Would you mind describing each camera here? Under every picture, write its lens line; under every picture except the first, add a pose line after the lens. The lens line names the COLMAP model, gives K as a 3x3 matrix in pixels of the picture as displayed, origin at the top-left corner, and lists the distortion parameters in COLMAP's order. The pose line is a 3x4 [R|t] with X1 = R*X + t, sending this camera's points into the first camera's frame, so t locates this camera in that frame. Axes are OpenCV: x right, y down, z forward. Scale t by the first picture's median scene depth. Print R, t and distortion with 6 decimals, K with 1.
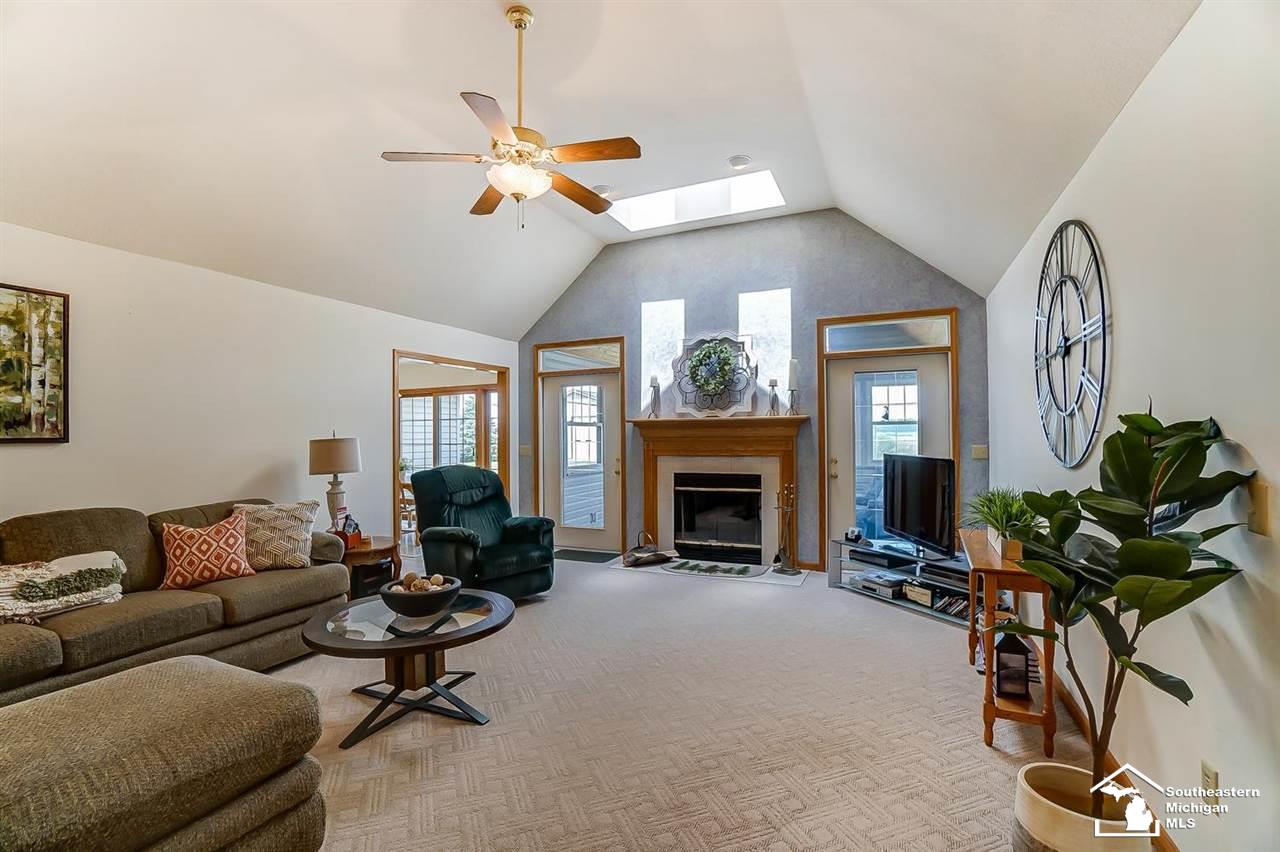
lens RADIAL K [[564.8, 0, 632.4], [0, 564.8, 431.3], [0, 0, 1]] dist [-0.071043, 0.022857]
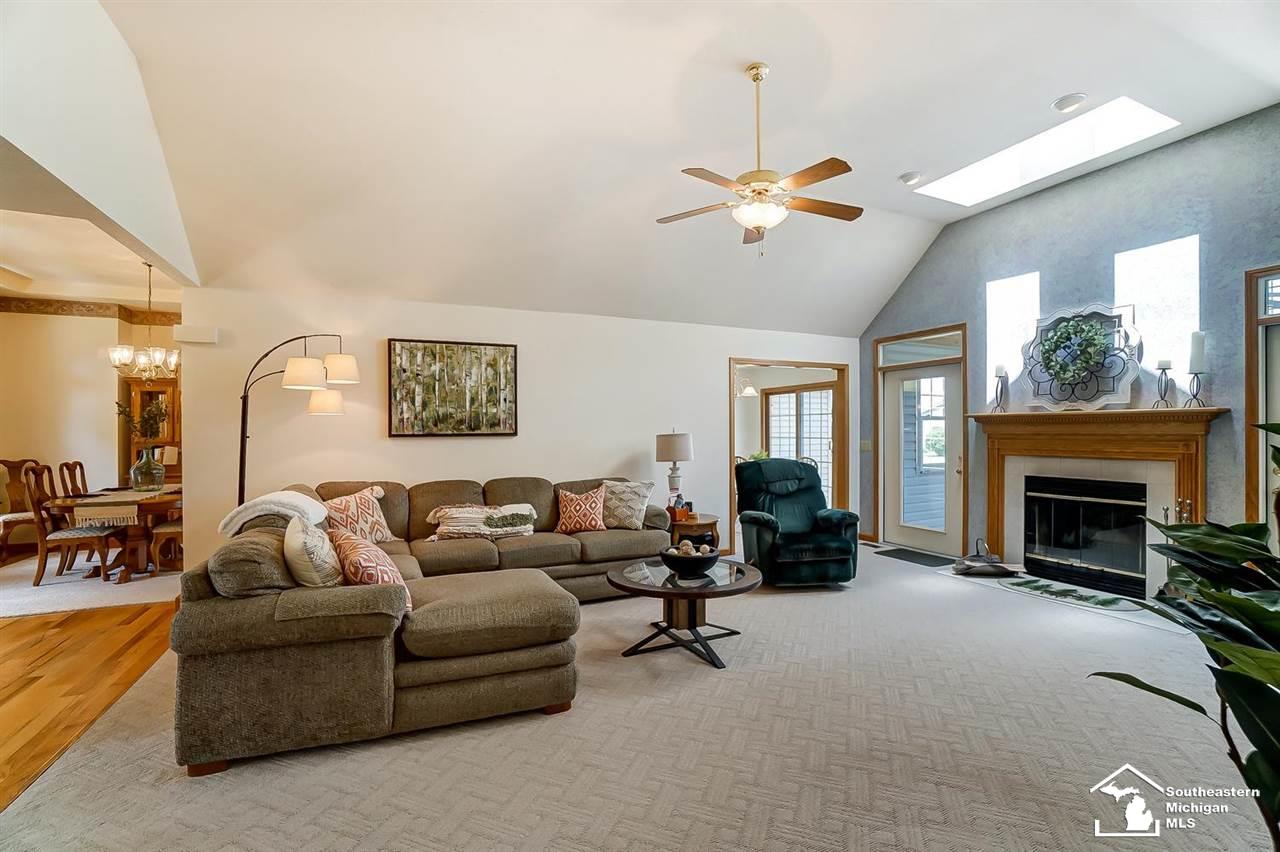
lens RADIAL K [[564.8, 0, 632.4], [0, 564.8, 431.3], [0, 0, 1]] dist [-0.071043, 0.022857]
pose [[0.749295, 0.006526, -0.662204, 0.195862], [0.003876, 0.999891, 0.014239, -0.009225], [0.662225, -0.013235, 0.749188, -0.027929]]
